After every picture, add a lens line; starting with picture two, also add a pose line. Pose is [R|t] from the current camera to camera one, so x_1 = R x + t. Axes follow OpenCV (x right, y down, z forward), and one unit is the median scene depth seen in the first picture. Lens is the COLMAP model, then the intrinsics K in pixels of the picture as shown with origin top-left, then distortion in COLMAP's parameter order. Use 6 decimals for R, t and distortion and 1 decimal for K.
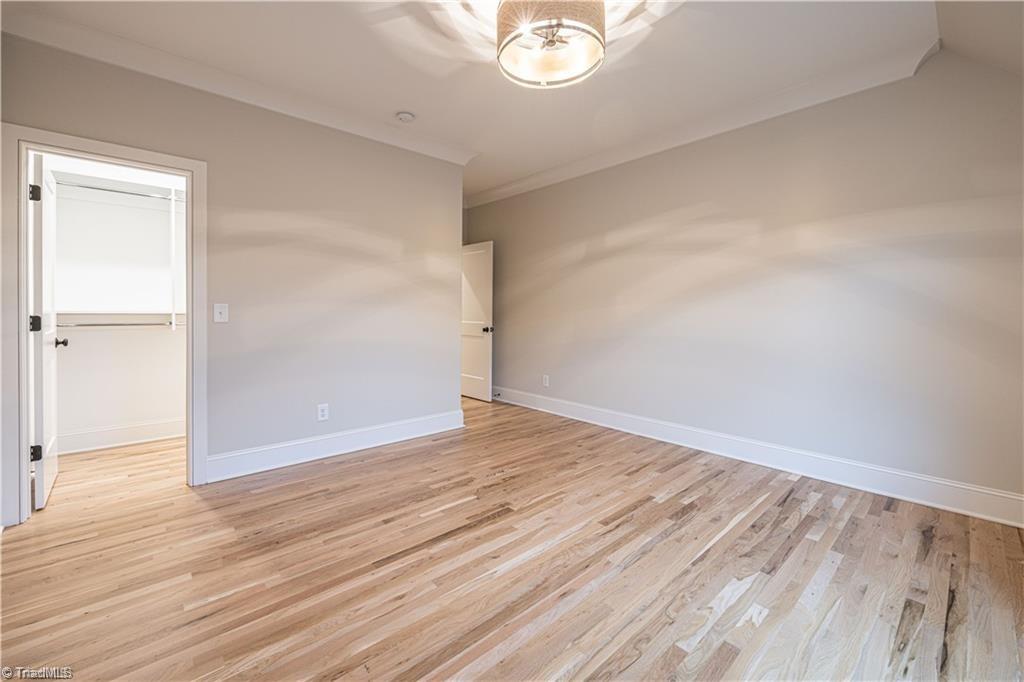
lens RADIAL K [[422.2, 0, 513.2], [0, 422.2, 312.7], [0, 0, 1]] dist [-0.000203, 0.000029]
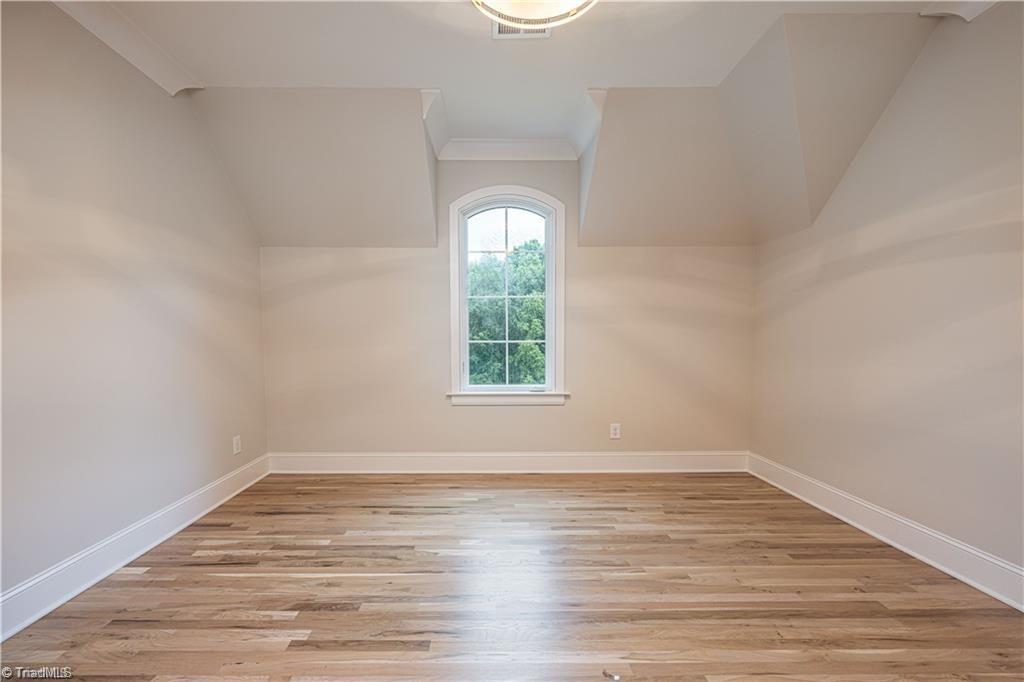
lens RADIAL K [[426.3, 0, 491.3], [0, 426.3, 330.5], [0, 0, 1]] dist [-0.000256, 0.000240]
pose [[-0.745013, 0.012856, 0.666926, -0.329050], [0.002907, 0.999867, -0.016026, 0.004669], [-0.667044, -0.010001, -0.744951, 1.448056]]
